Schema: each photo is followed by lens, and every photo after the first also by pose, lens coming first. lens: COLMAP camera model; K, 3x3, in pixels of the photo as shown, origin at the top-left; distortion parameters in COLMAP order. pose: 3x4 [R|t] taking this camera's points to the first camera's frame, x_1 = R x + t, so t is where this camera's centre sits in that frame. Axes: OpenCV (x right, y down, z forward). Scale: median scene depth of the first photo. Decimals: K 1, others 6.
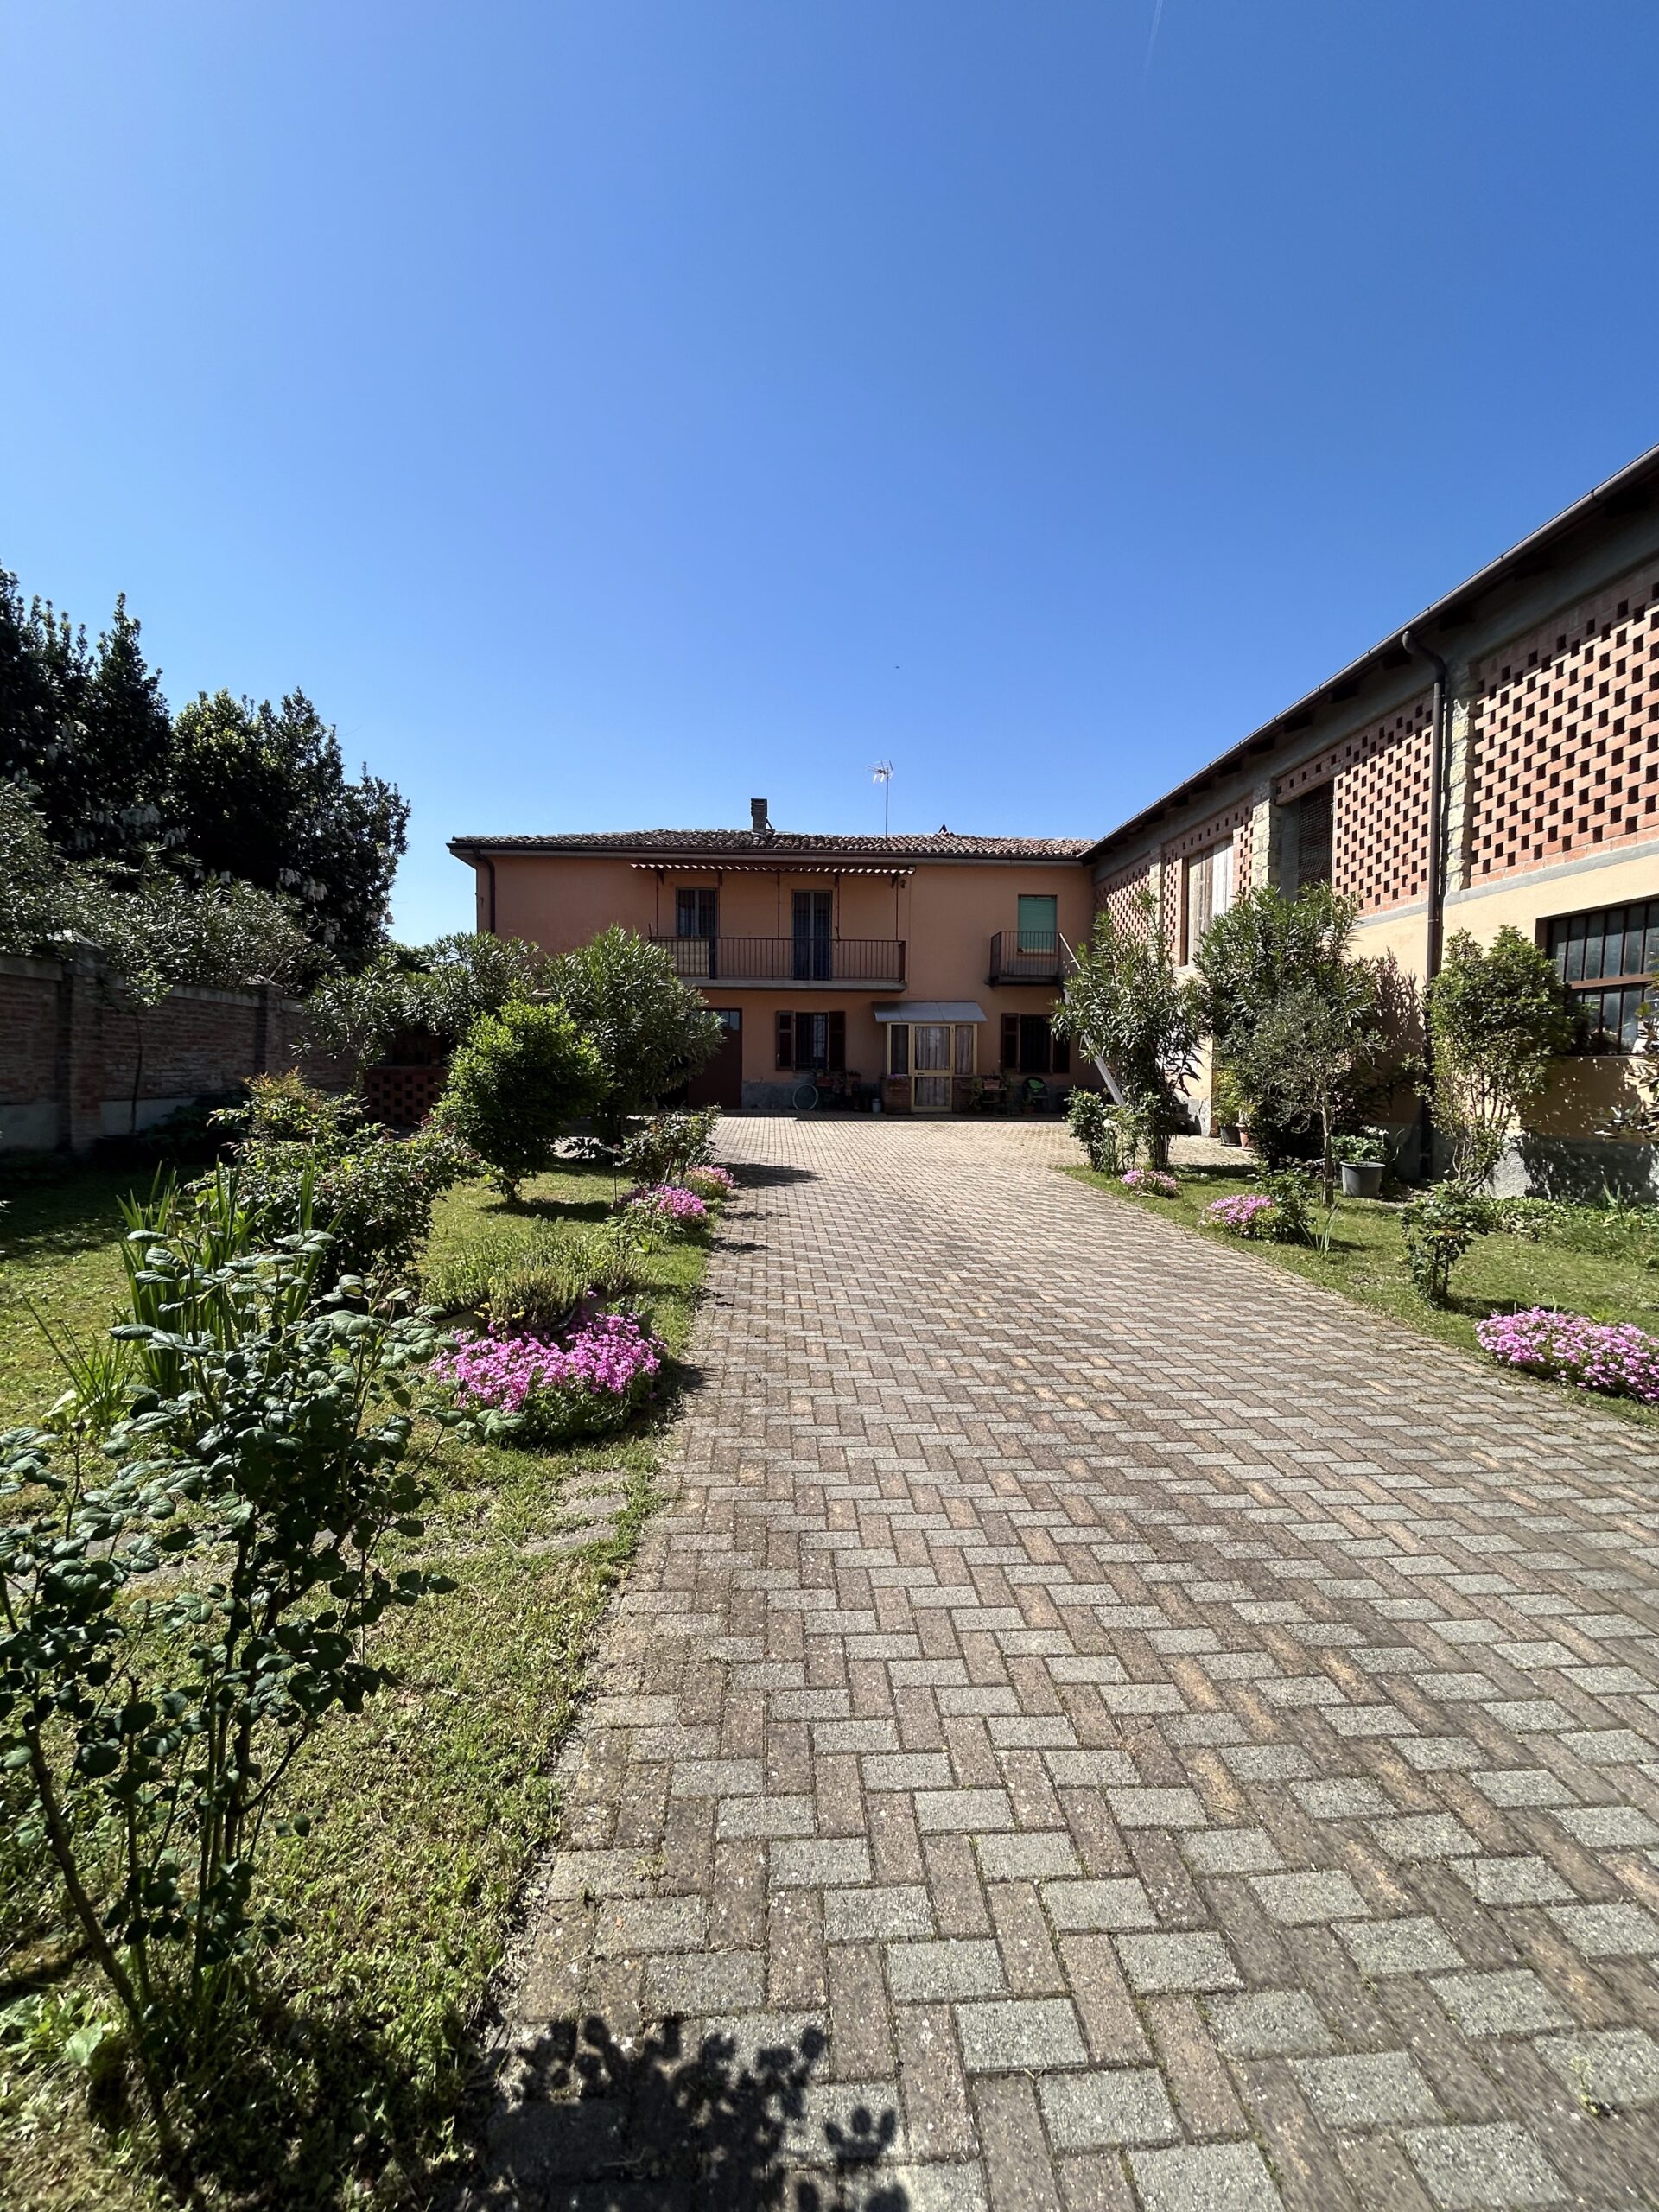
lens RADIAL K [[891.9, 0, 828.9], [0, 891.9, 1108.8], [0, 0, 1]] dist [-0.000120, 0.001091]
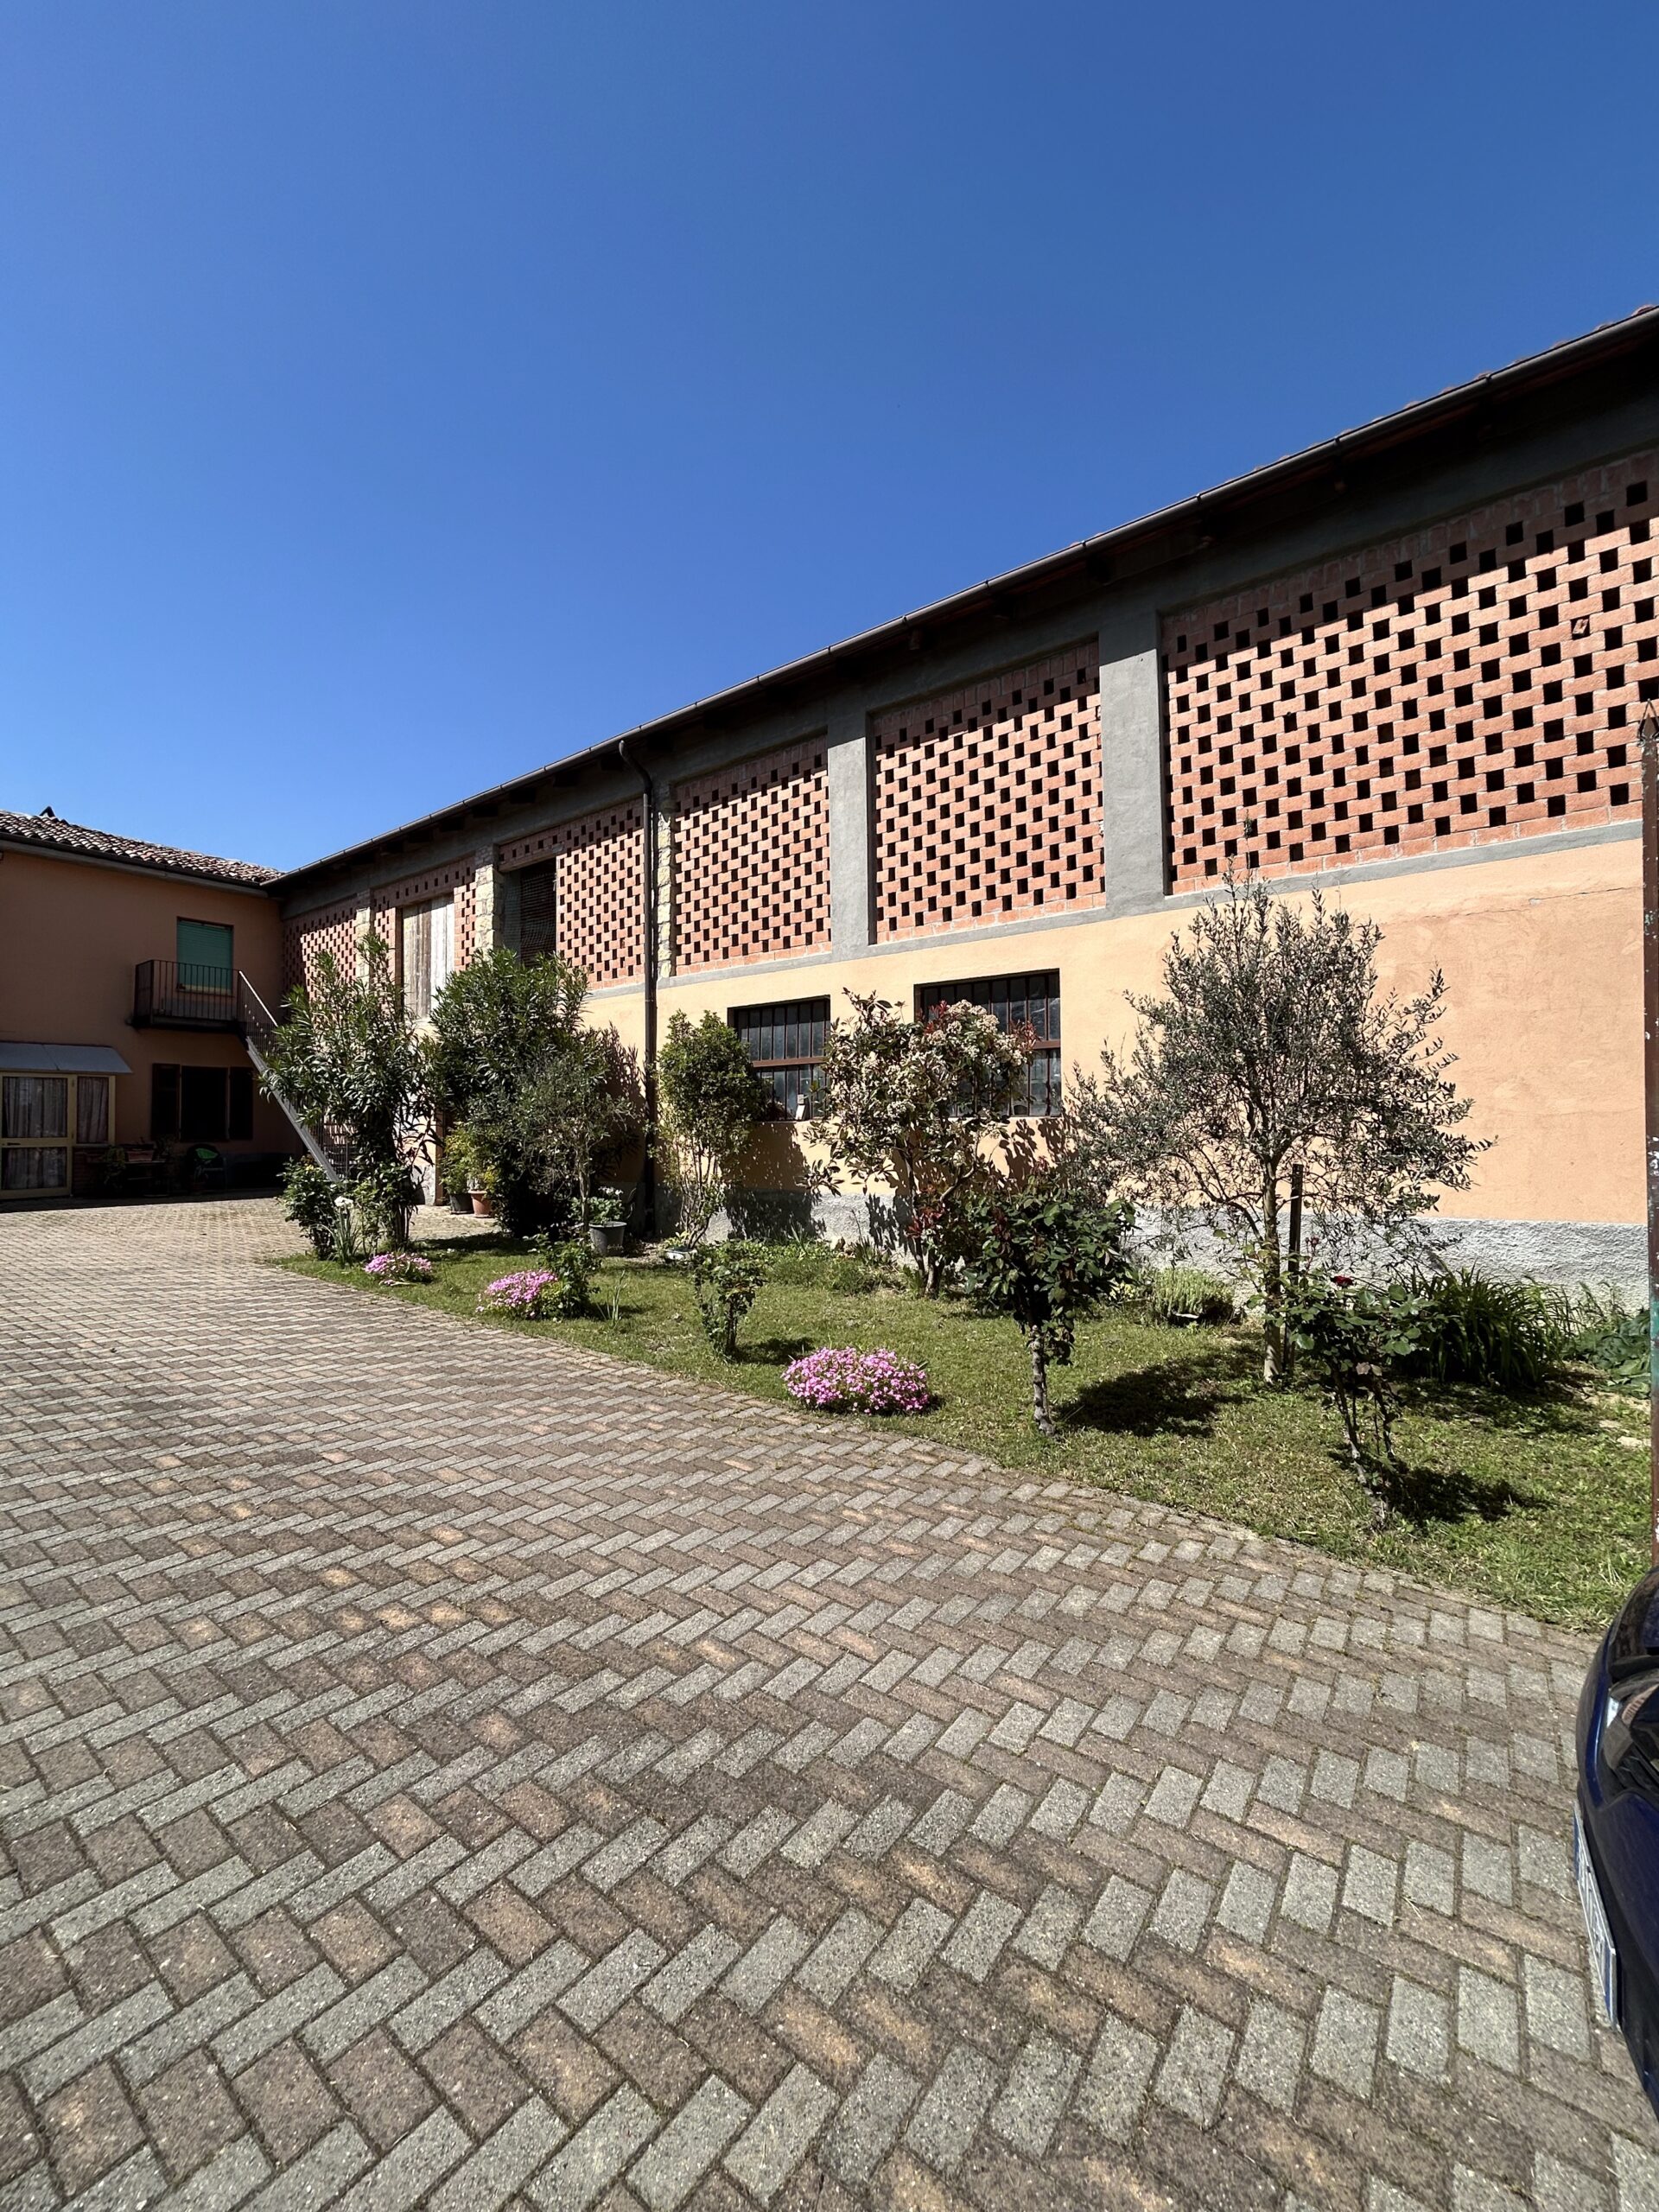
lens RADIAL K [[891.9, 0, 828.9], [0, 891.9, 1108.8], [0, 0, 1]] dist [-0.000120, 0.001091]
pose [[0.649765, 0.007635, 0.760097, -0.029852], [0.043481, 0.997939, -0.047194, -0.012543], [-0.758890, 0.063715, 0.648094, 0.113872]]
